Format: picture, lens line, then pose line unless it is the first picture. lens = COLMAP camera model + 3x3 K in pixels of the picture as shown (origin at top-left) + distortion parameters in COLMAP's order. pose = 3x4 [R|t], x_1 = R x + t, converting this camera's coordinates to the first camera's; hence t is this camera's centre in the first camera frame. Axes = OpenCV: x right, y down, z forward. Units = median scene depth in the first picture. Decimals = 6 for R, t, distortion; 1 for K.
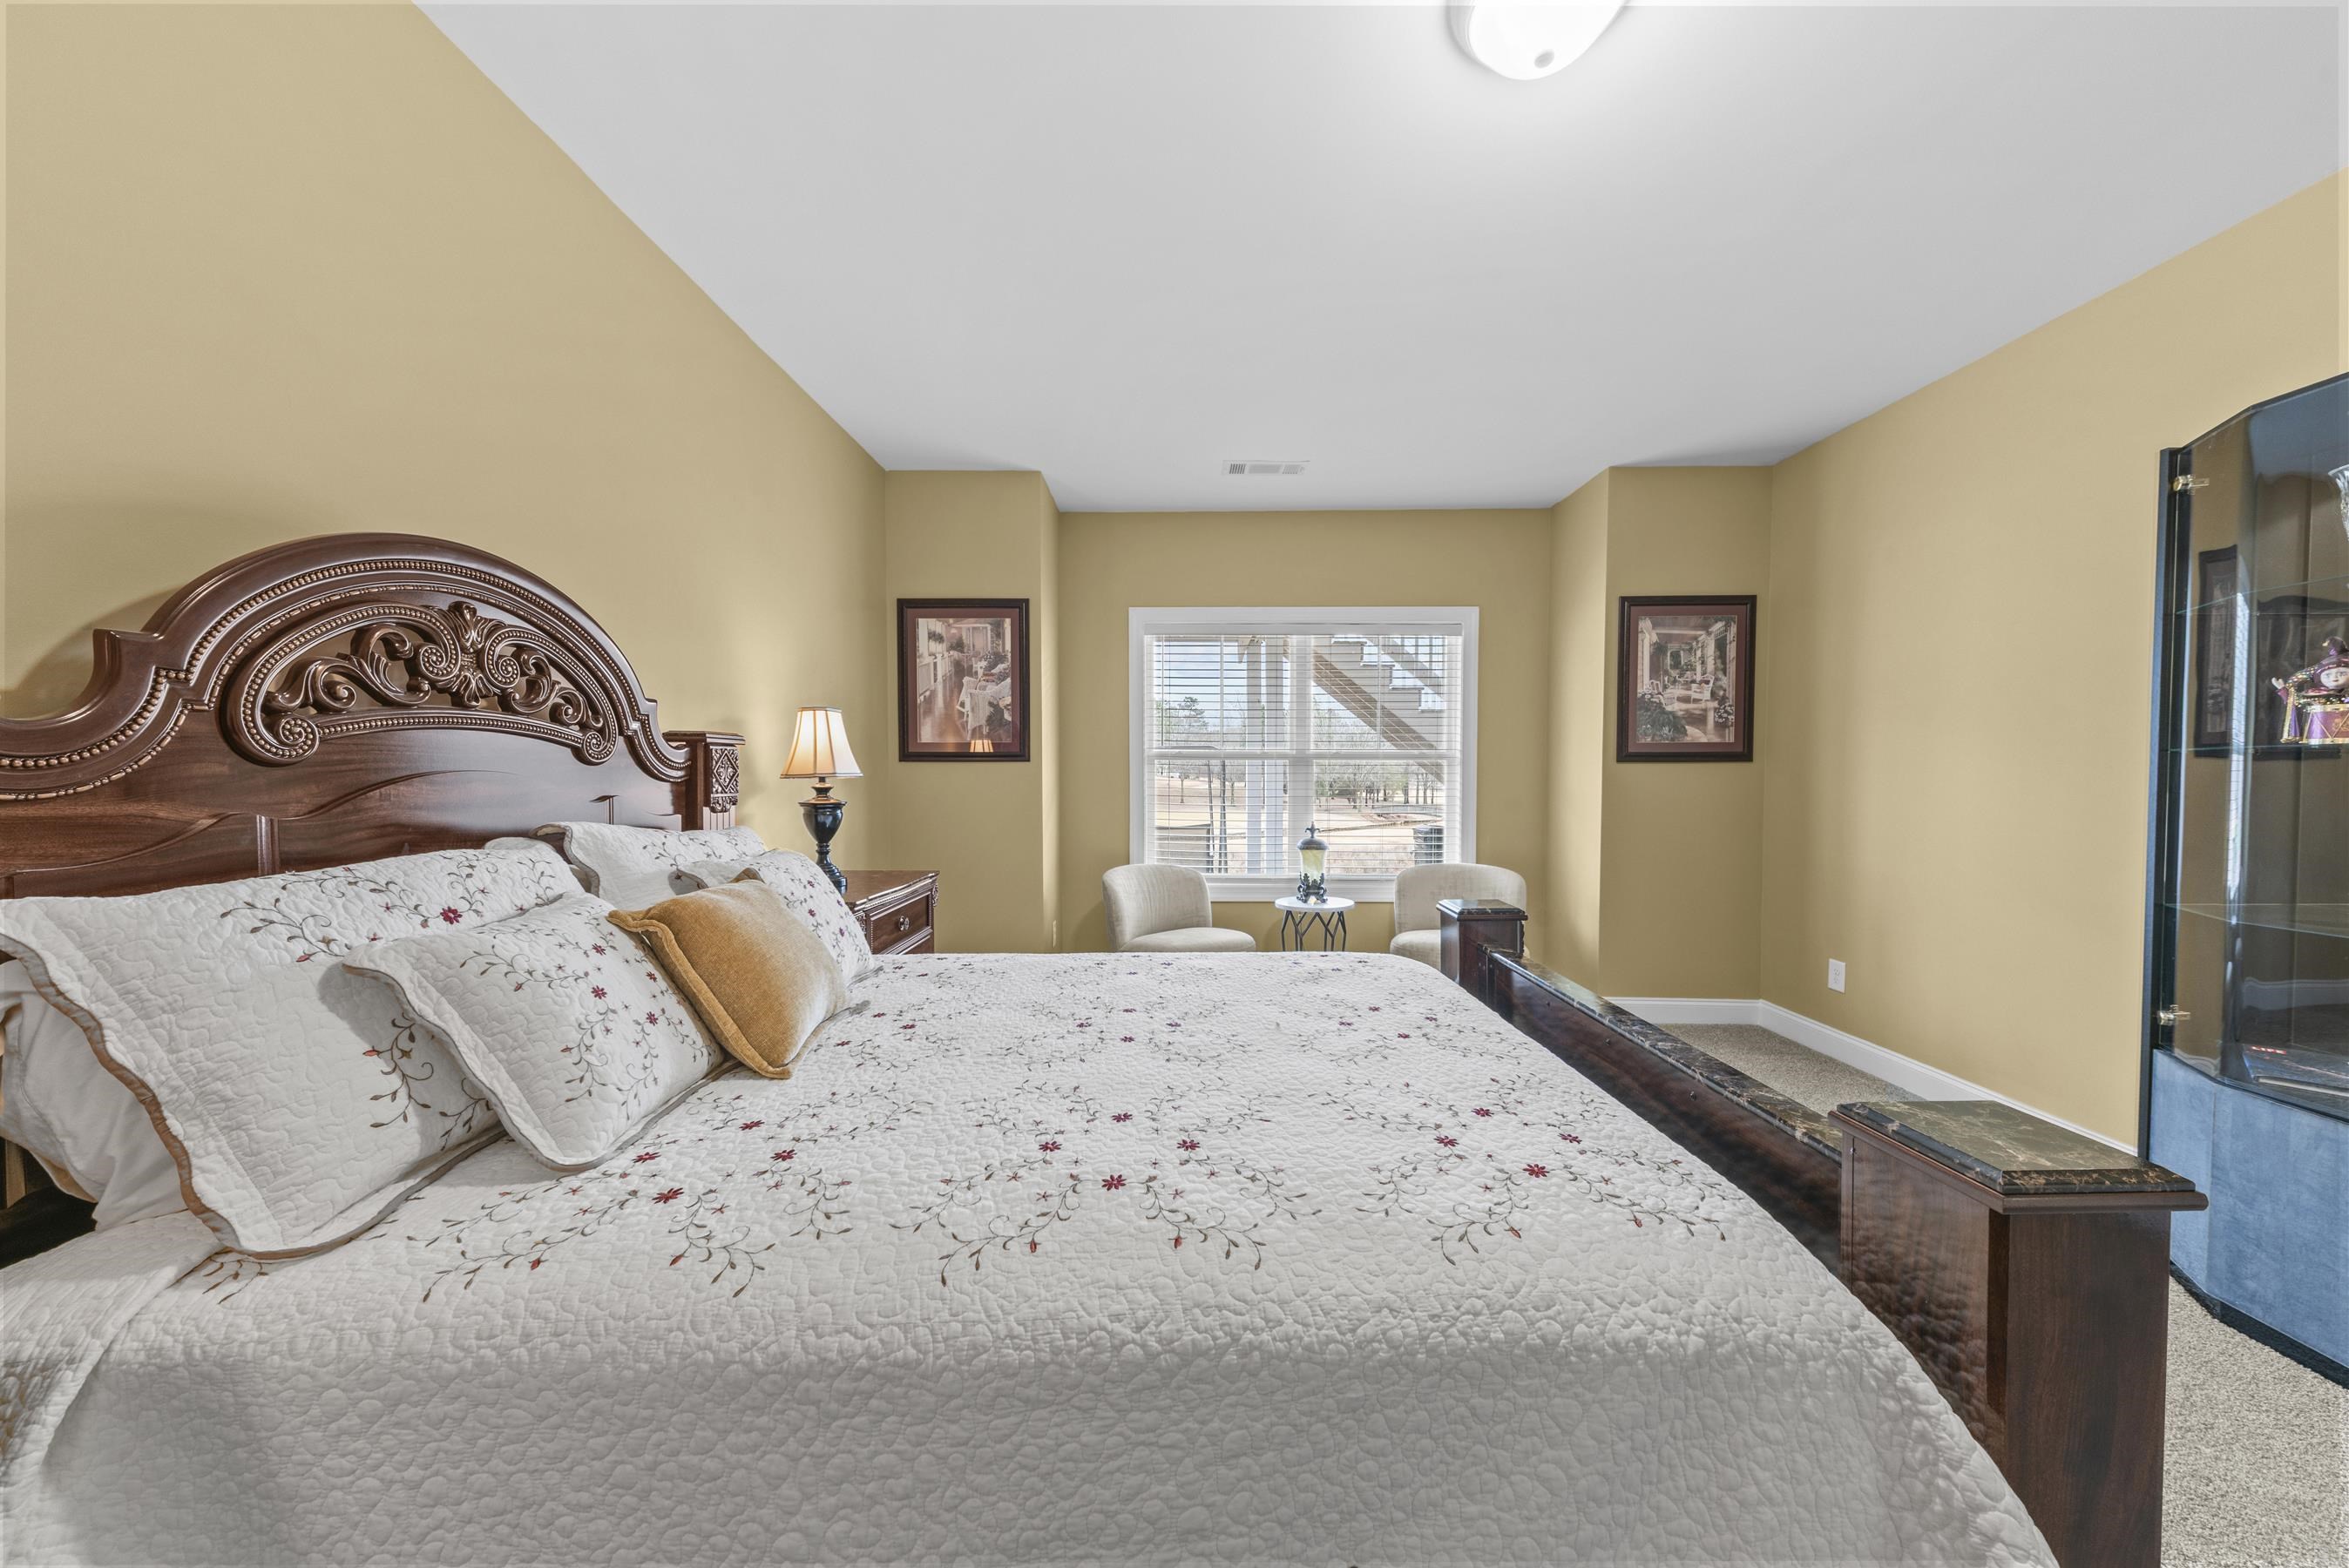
lens RADIAL K [[822.9, 0, 1173.8], [0, 822.9, 791.8], [0, 0, 1]] dist [0.002026, 0.000033]
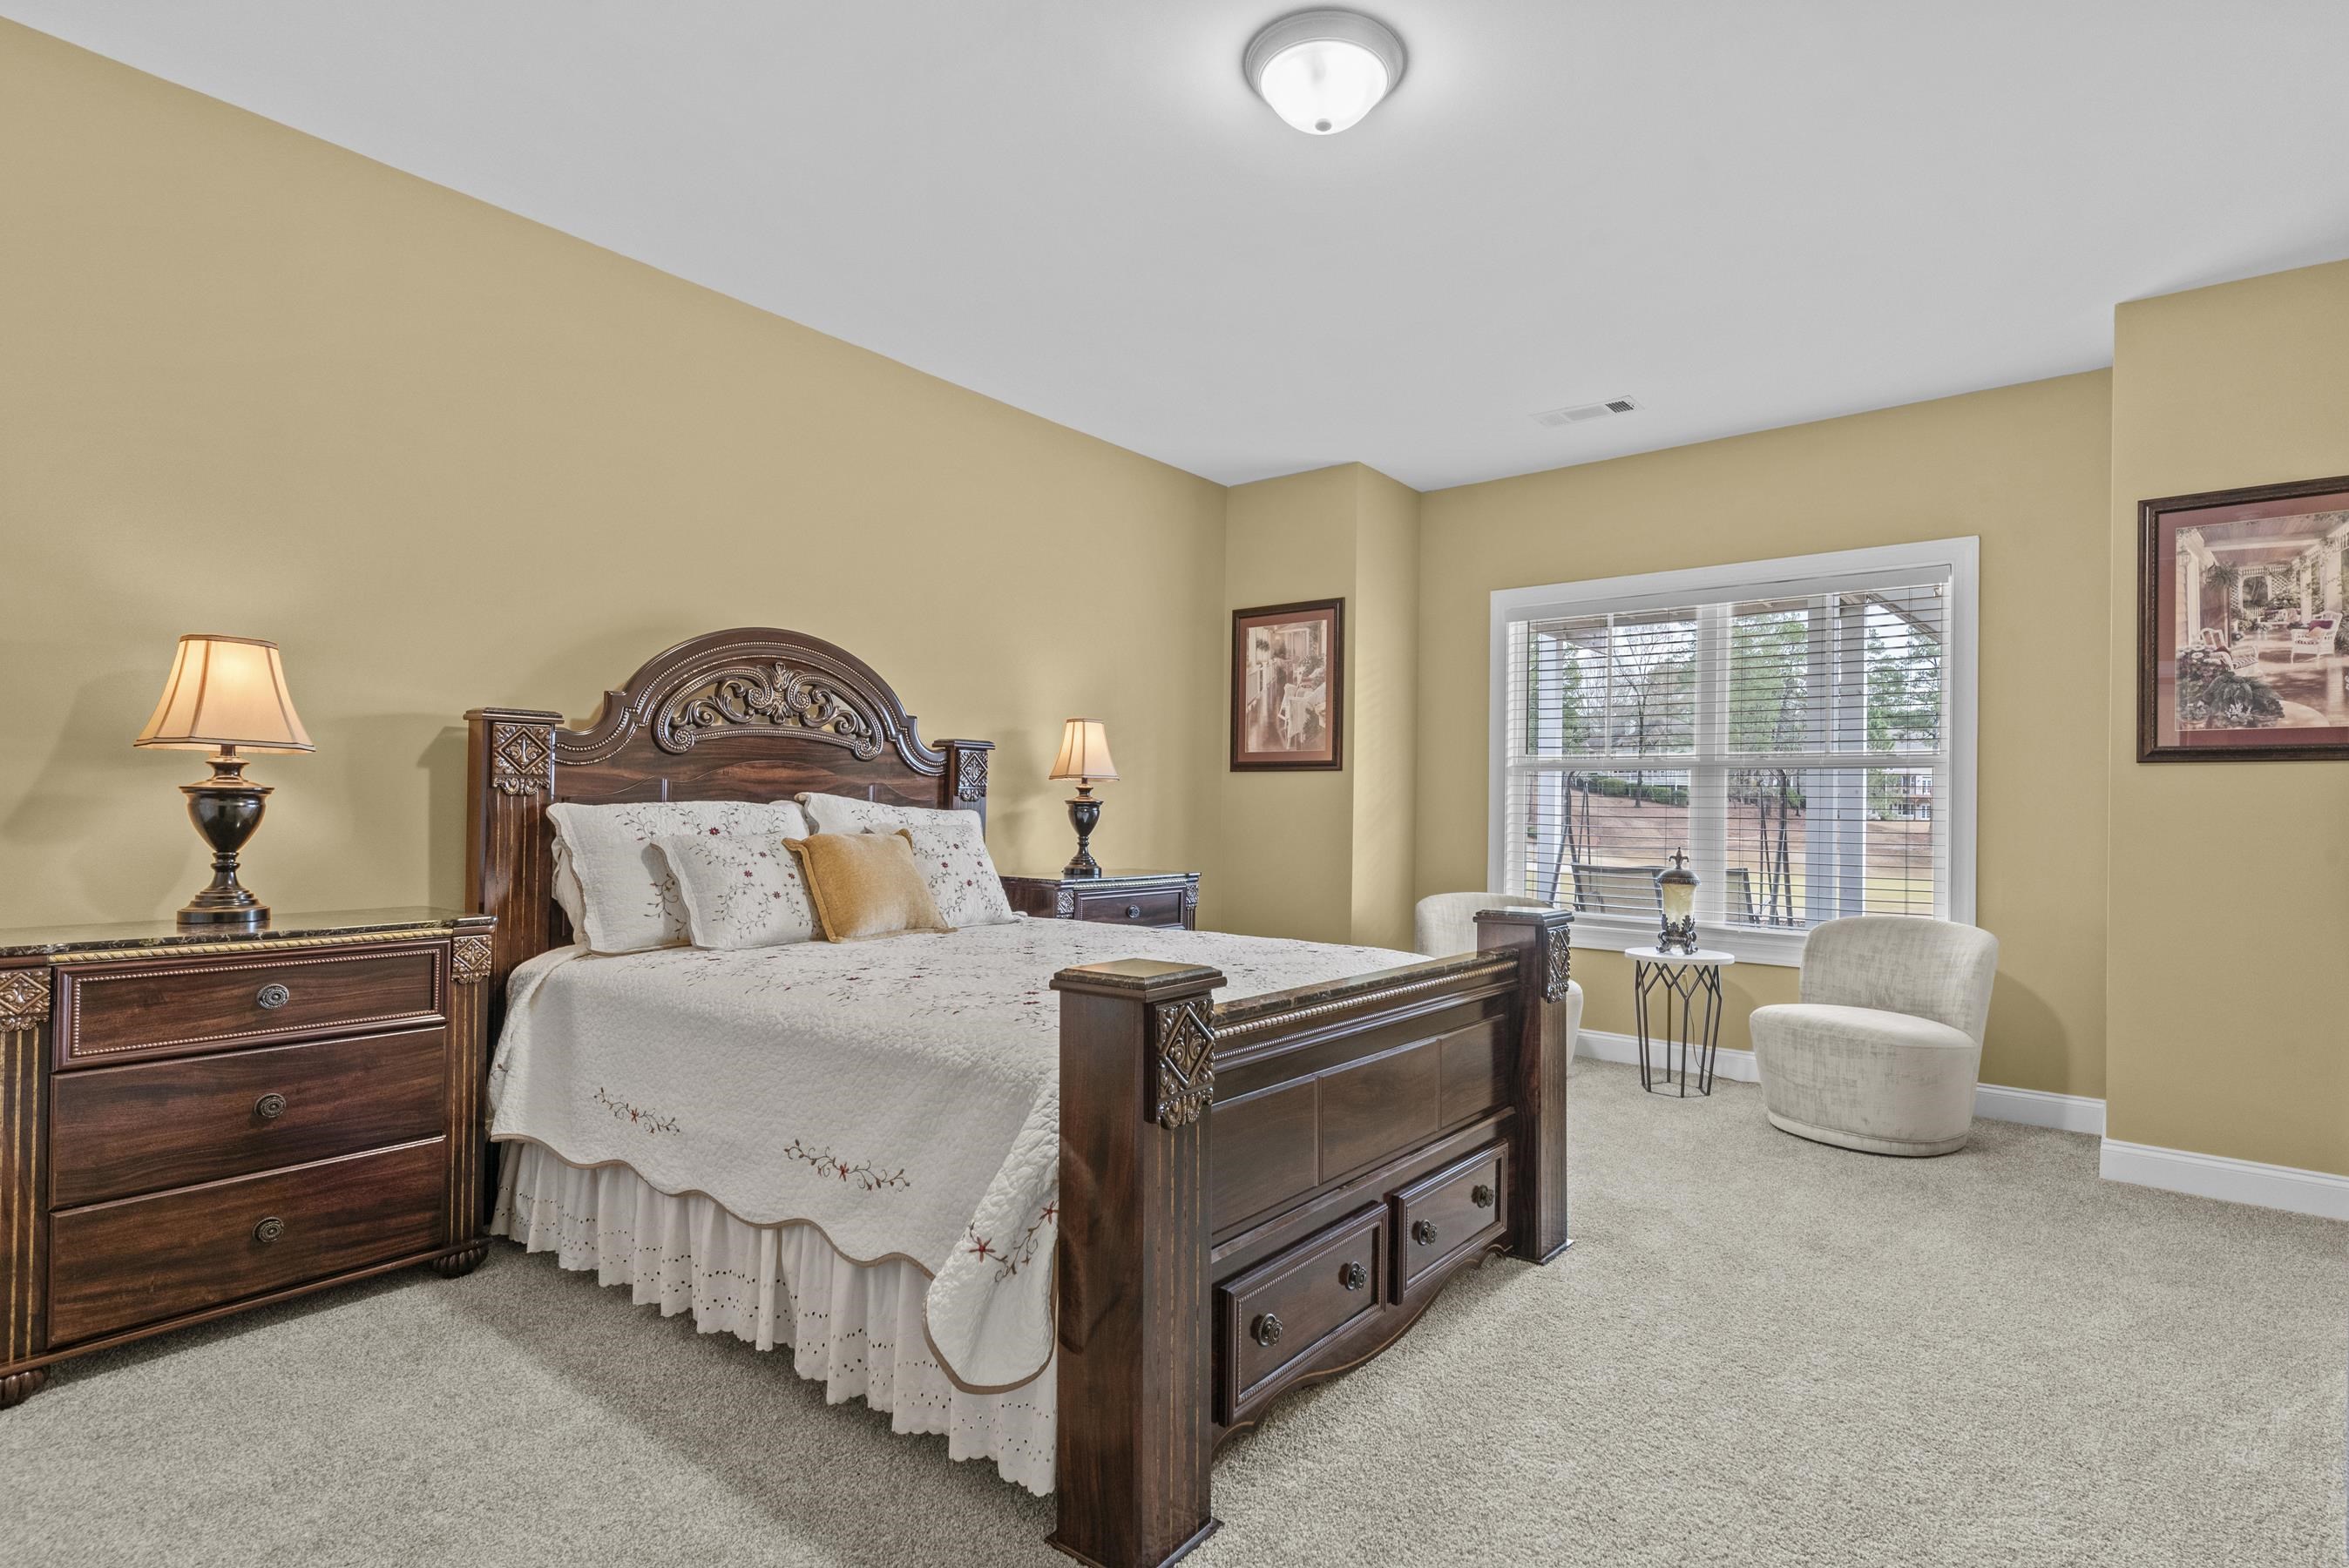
lens RADIAL K [[1112.2, 0, 1174.5], [0, 1112.2, 784.0], [0, 0, 1]] dist [-0.002071, -0.000817]
pose [[0.789371, 0.000559, -0.613916, 0.483874], [-0.029817, 0.998854, -0.037429, 0.033561], [0.613192, 0.047850, 0.788483, -0.115625]]
